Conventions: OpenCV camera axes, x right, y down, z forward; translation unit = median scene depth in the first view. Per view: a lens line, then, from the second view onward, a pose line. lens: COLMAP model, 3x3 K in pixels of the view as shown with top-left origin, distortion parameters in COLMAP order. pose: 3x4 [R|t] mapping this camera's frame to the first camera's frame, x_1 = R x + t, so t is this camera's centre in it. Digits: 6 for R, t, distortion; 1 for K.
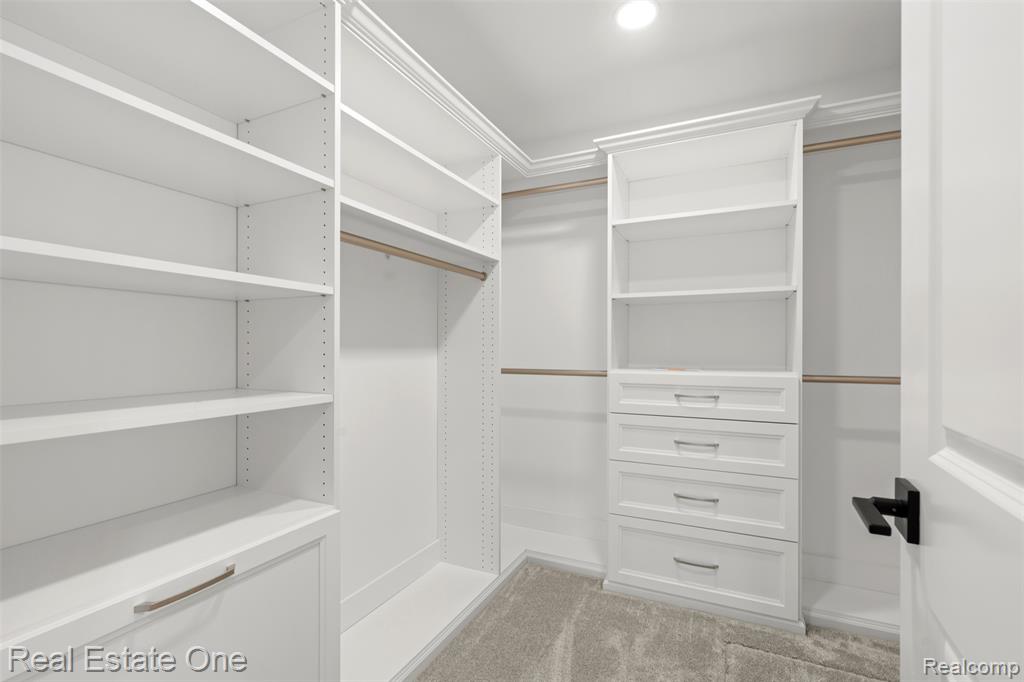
lens RADIAL K [[469.5, 0, 508.1], [0, 469.5, 347.1], [0, 0, 1]] dist [-0.005781, 0.002692]
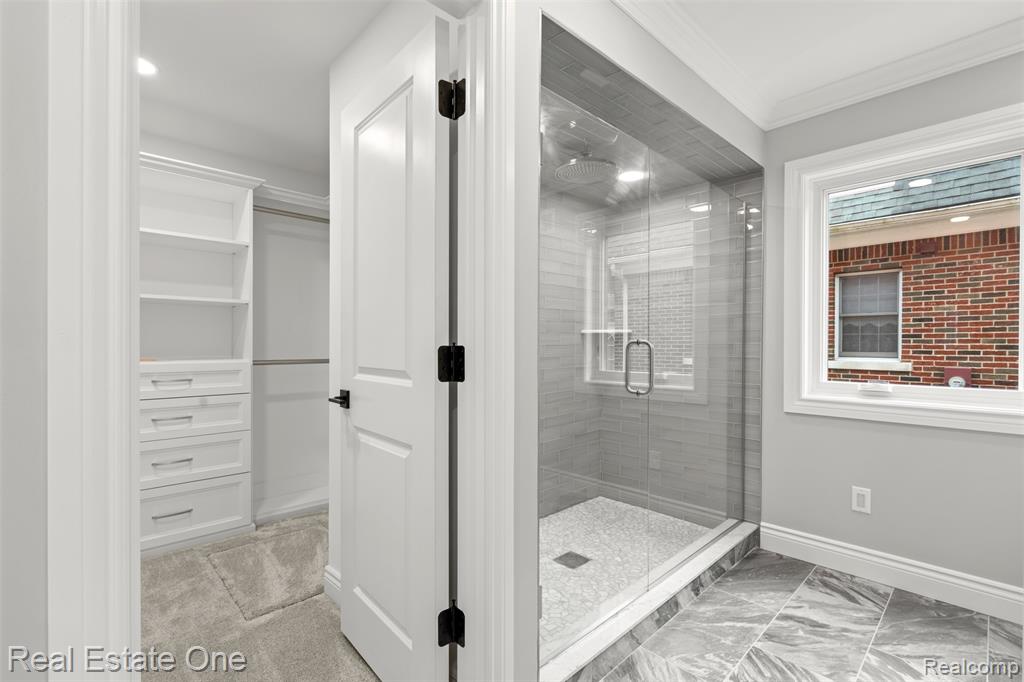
lens RADIAL K [[469.5, 0, 512.0], [0, 469.5, 345.4], [0, 0, 1]] dist [-0.005781, 0.002692]
pose [[0.360005, 0.002773, 0.932946, -0.472586], [-0.003456, 0.999993, -0.001639, 0.010944], [-0.932944, -0.002634, 0.360012, -0.315003]]
